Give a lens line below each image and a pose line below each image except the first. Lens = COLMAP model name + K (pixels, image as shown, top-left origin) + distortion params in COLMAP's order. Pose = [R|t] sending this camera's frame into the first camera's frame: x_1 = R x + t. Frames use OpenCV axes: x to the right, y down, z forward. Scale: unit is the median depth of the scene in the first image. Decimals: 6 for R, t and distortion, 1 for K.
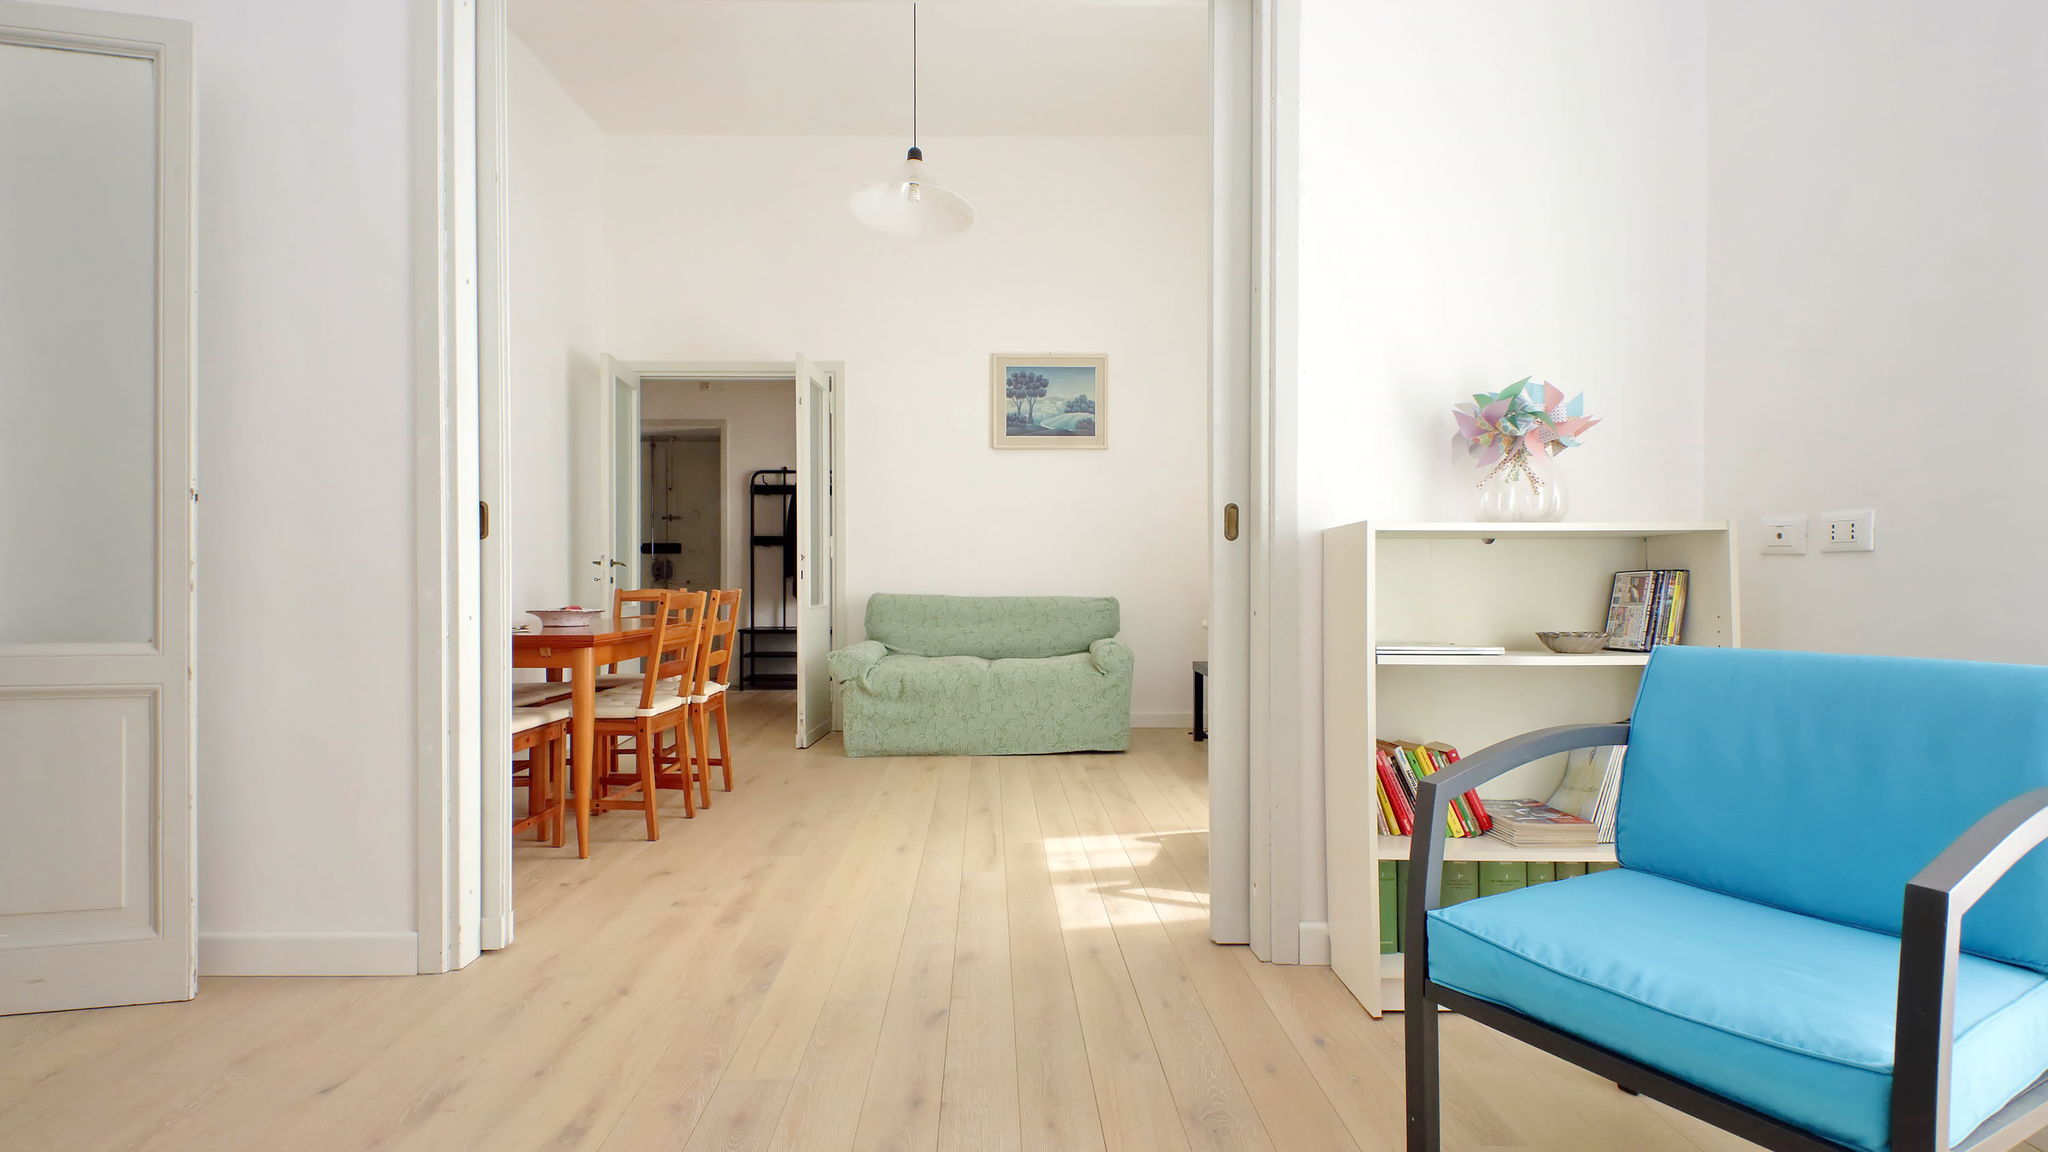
lens RADIAL K [[932.2, 0, 1024.3], [0, 932.2, 580.3], [0, 0, 1]] dist [-0.001295, -0.000442]
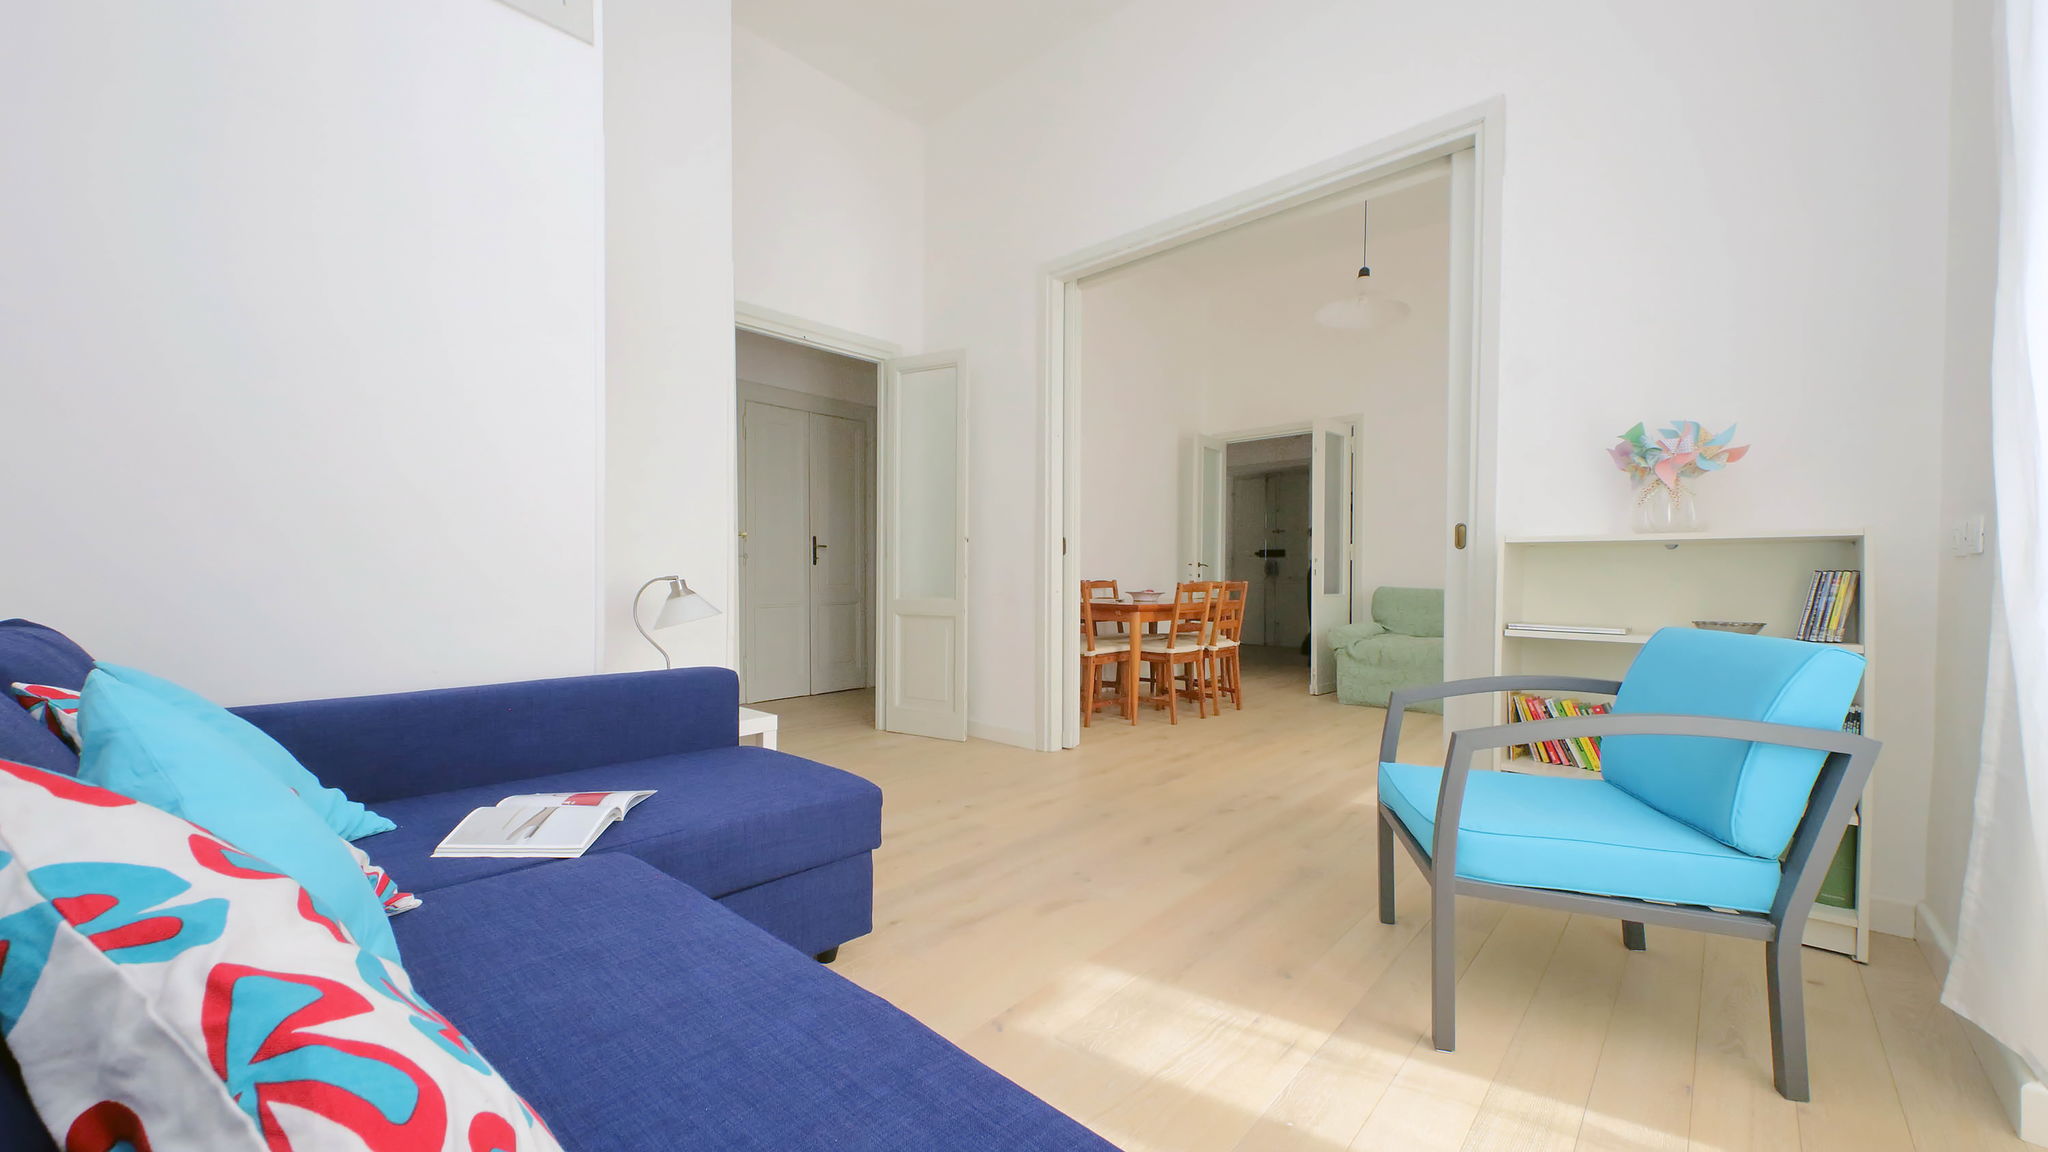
lens RADIAL K [[743.9, 0, 1023.0], [0, 743.9, 578.9], [0, 0, 1]] dist [0.002780, 0.000124]
pose [[0.724862, 0.009472, -0.688829, 0.235108], [-0.007491, 0.999955, 0.005867, 0.000189], [0.688854, 0.000907, 0.724900, -0.133324]]
